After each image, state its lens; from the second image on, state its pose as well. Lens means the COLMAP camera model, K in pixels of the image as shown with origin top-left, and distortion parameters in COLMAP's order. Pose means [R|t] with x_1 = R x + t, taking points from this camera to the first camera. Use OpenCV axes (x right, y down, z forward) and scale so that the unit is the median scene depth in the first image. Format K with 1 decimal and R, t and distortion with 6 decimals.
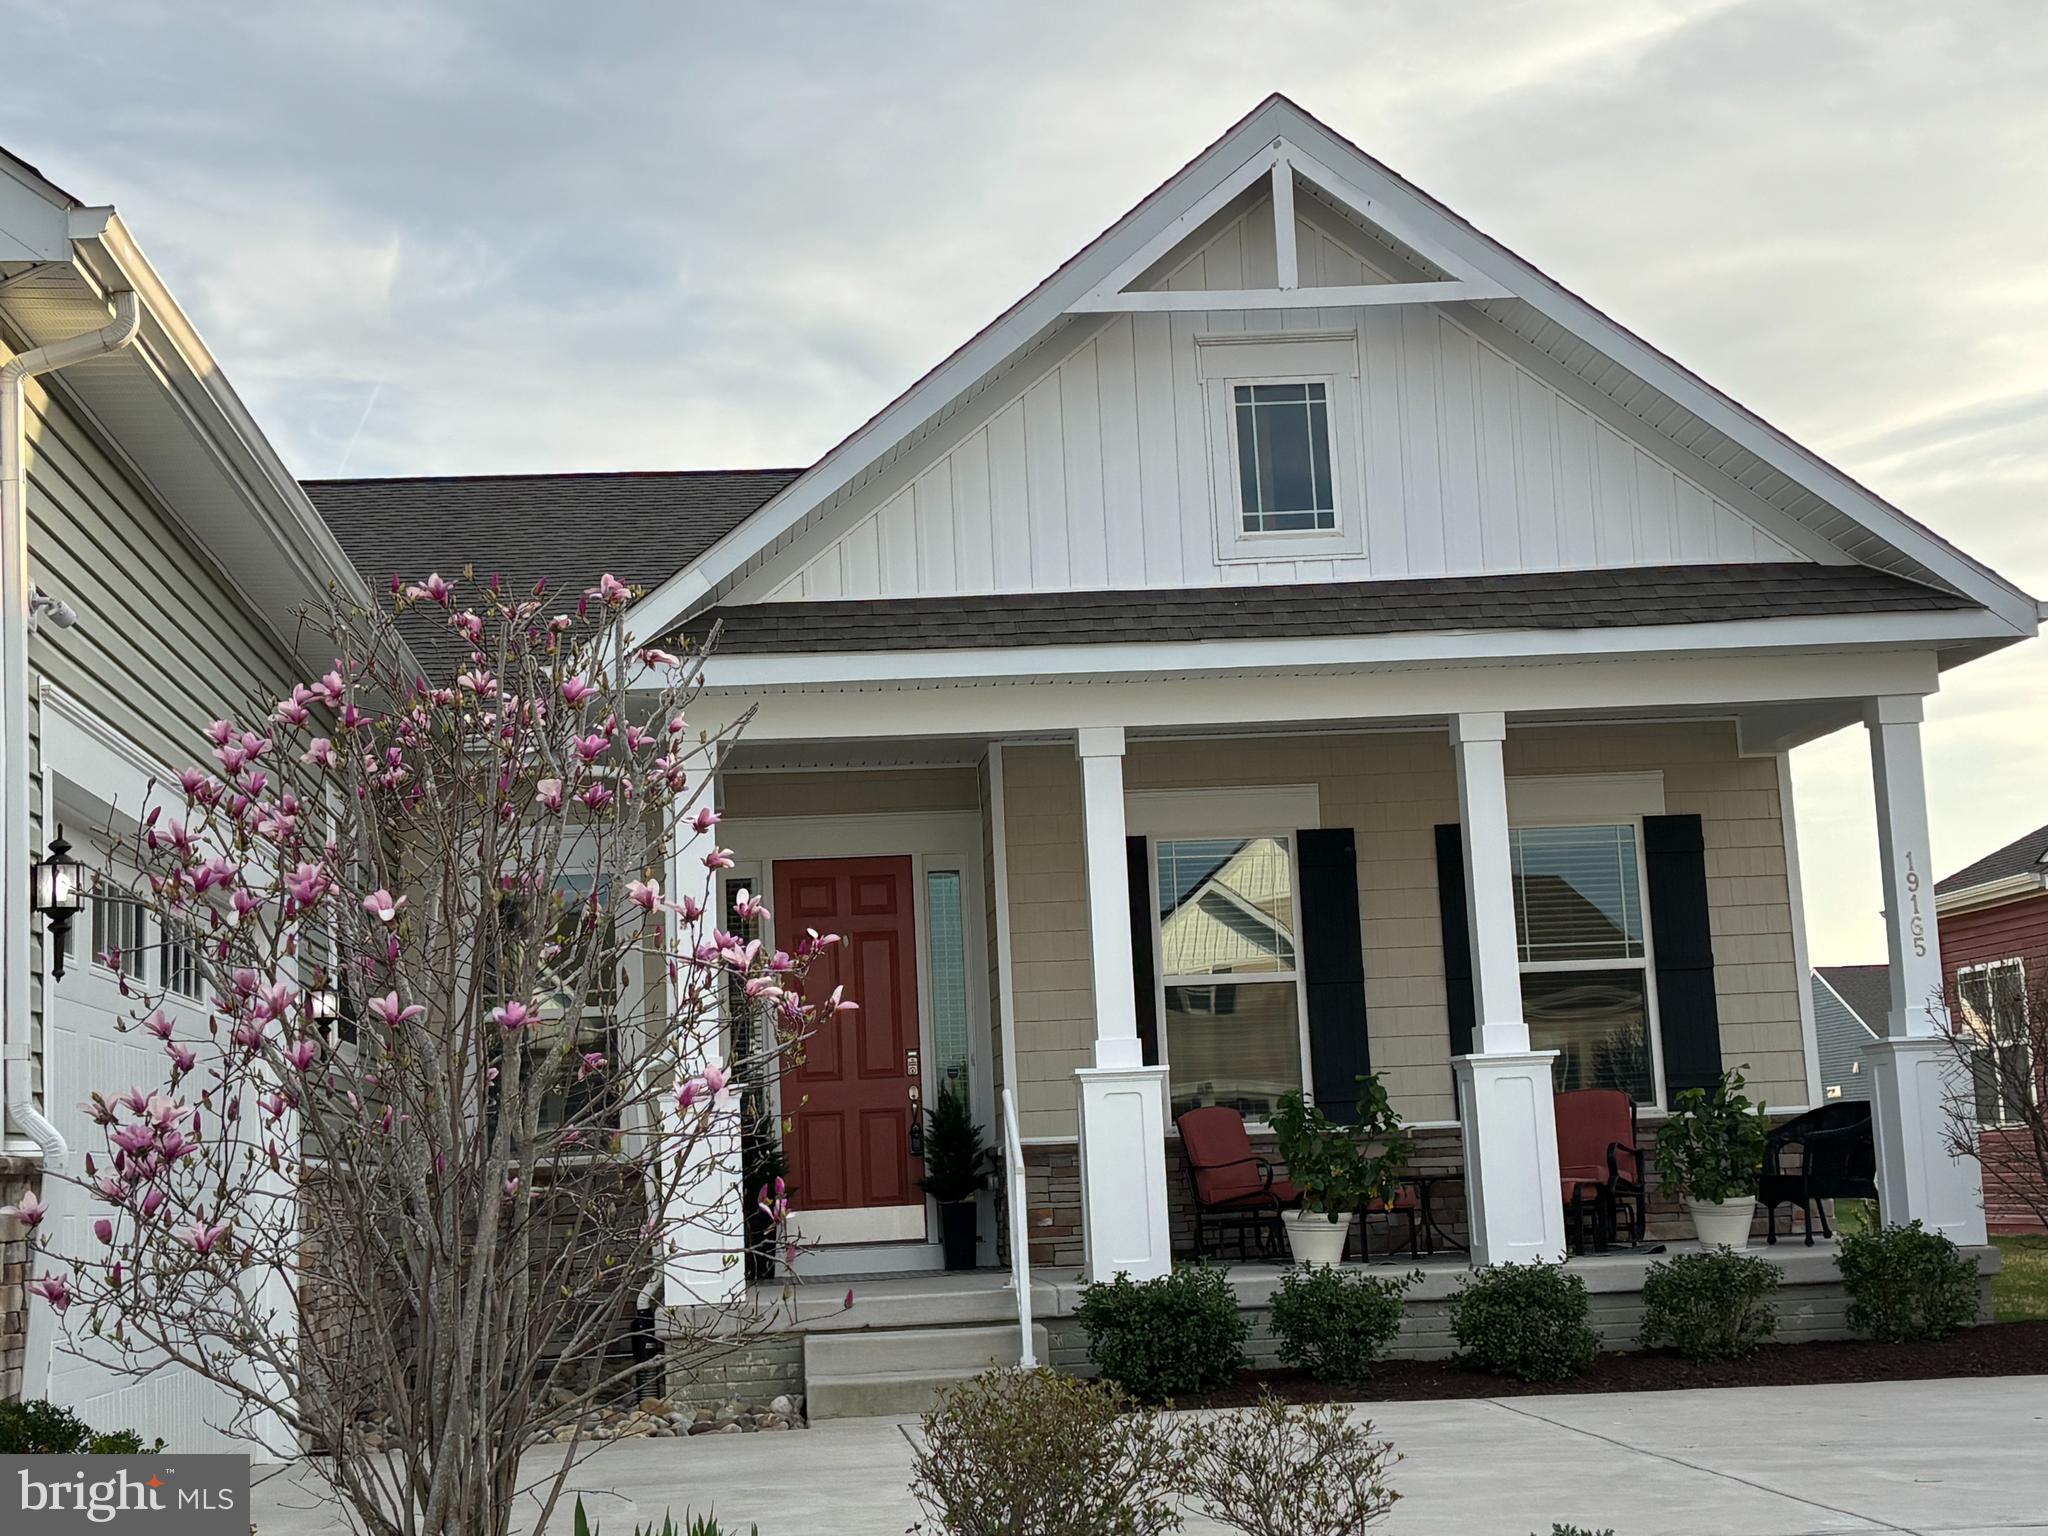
lens RADIAL K [[3019.8, 0, 1031.6], [0, 3019.8, 741.3], [0, 0, 1]] dist [0.192136, -0.865428]
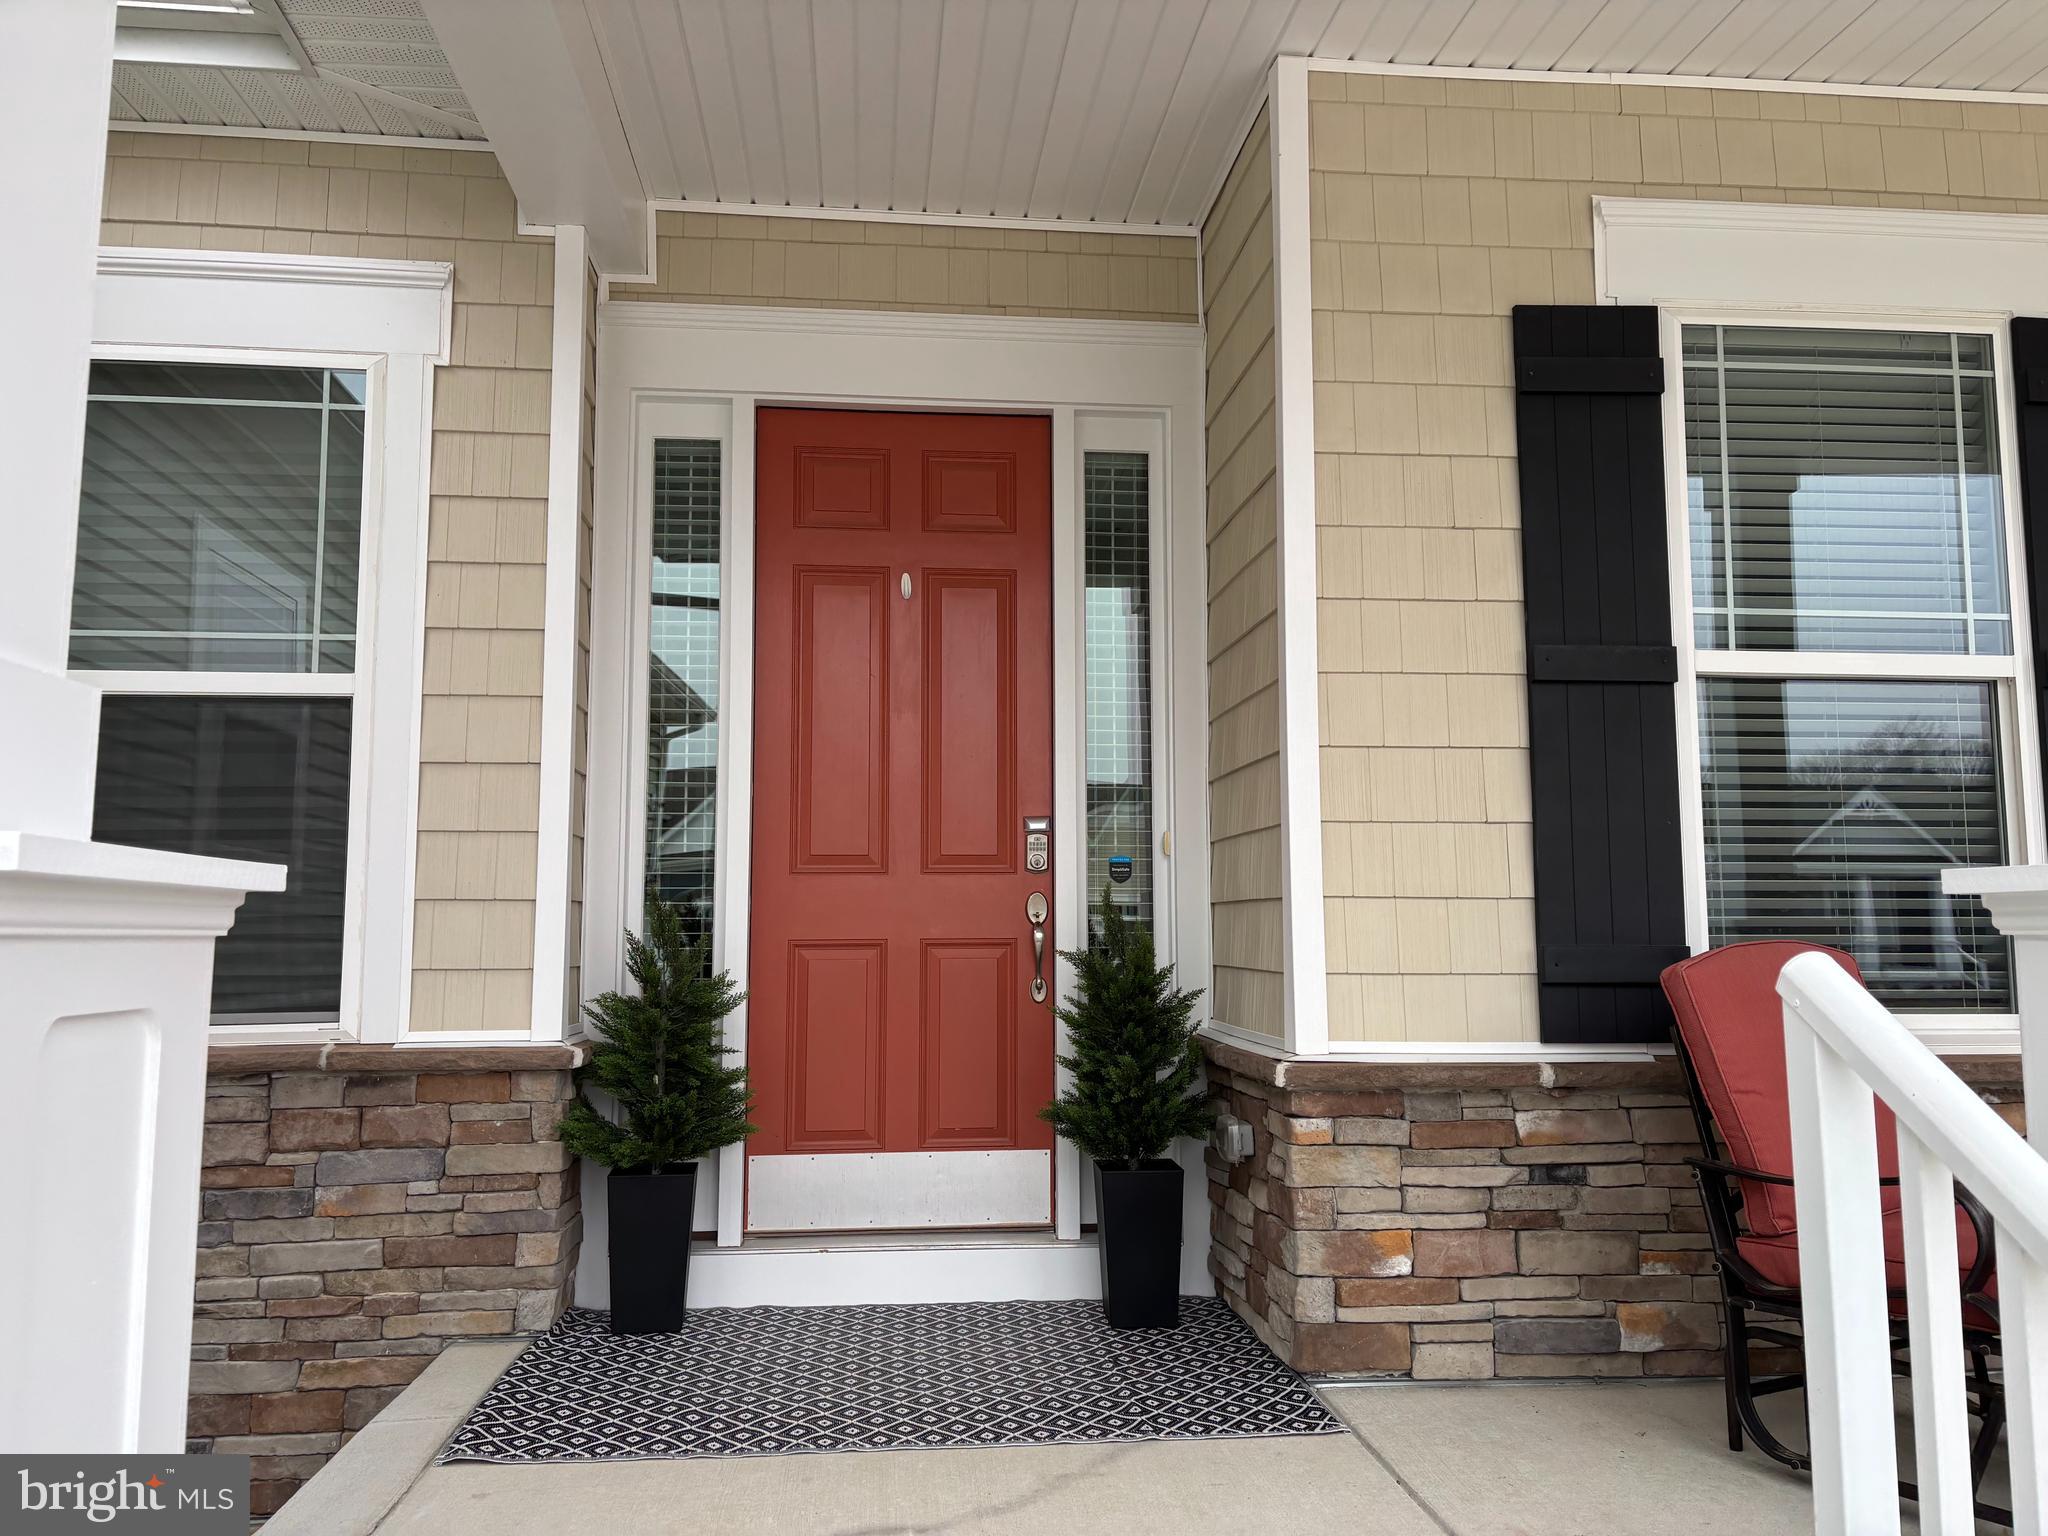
lens RADIAL K [[1497.1, 0, 1043.5], [0, 1497.1, 775.7], [0, 0, 1]] dist [0.059335, -0.054941]
pose [[0.998893, 0.044877, 0.014090, -0.049335], [-0.045379, 0.998261, 0.037632, 0.101718], [-0.012377, -0.038229, 0.999192, 0.899601]]
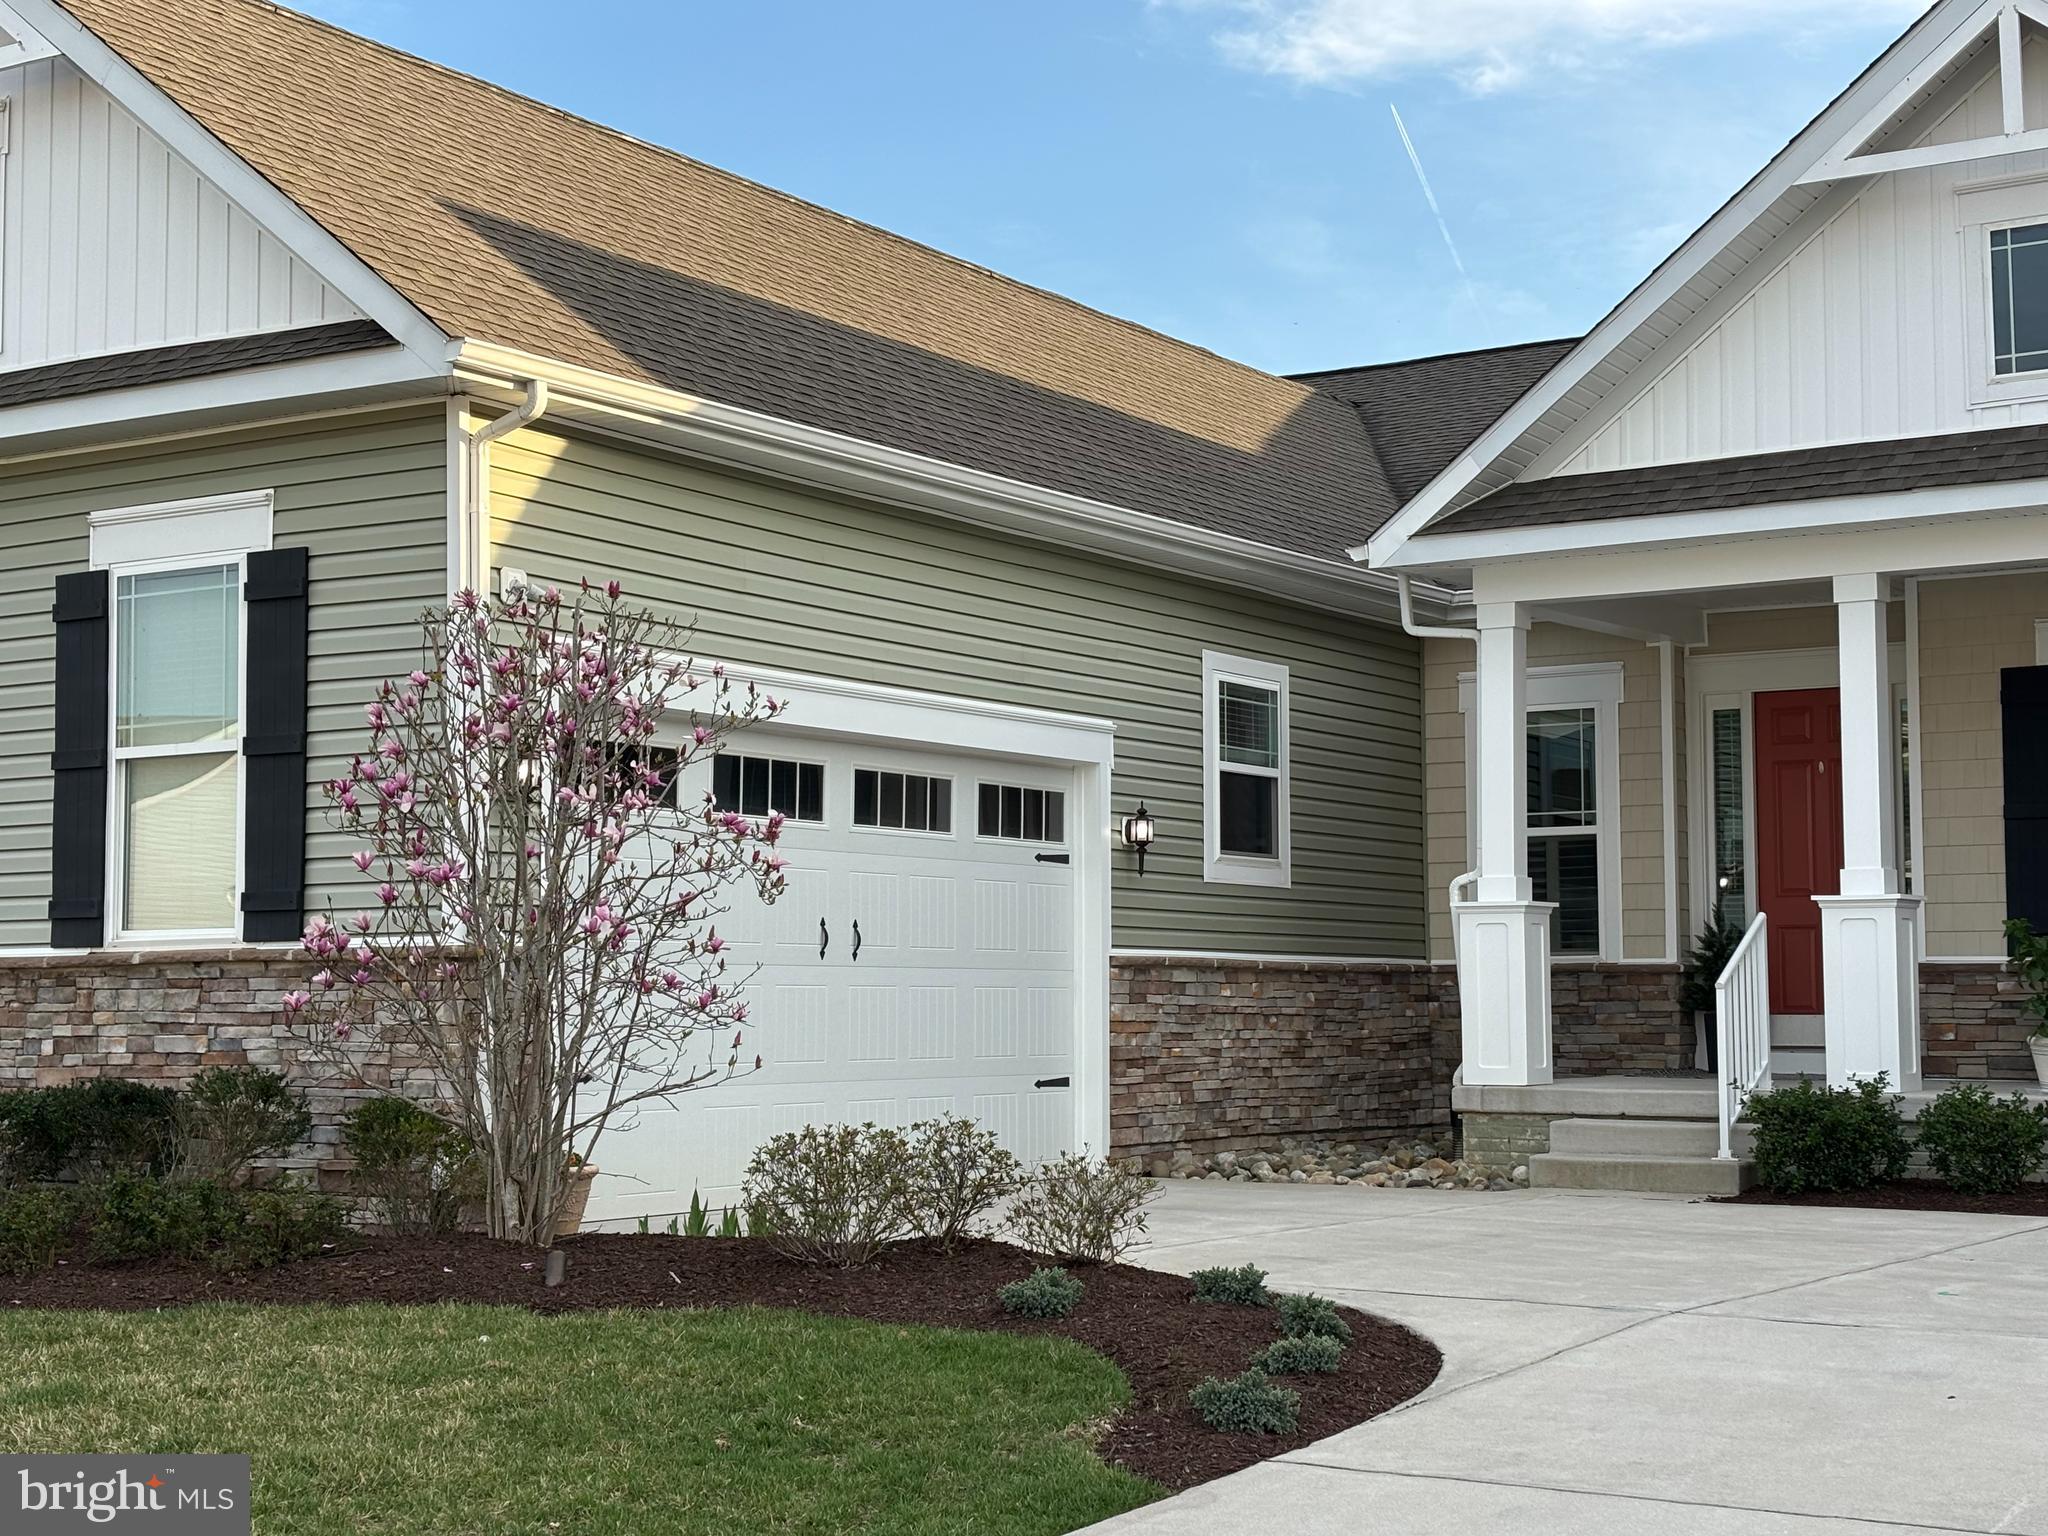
lens RADIAL K [[3091.8, 0, 1021.6], [0, 3091.8, 776.7], [0, 0, 1]] dist [0.320739, -1.372890]
pose [[0.794700, -0.000051, -0.607003, 0.453091], [0.052240, 0.996295, 0.068310, -0.024046], [0.604751, -0.085996, 0.791758, -0.051101]]
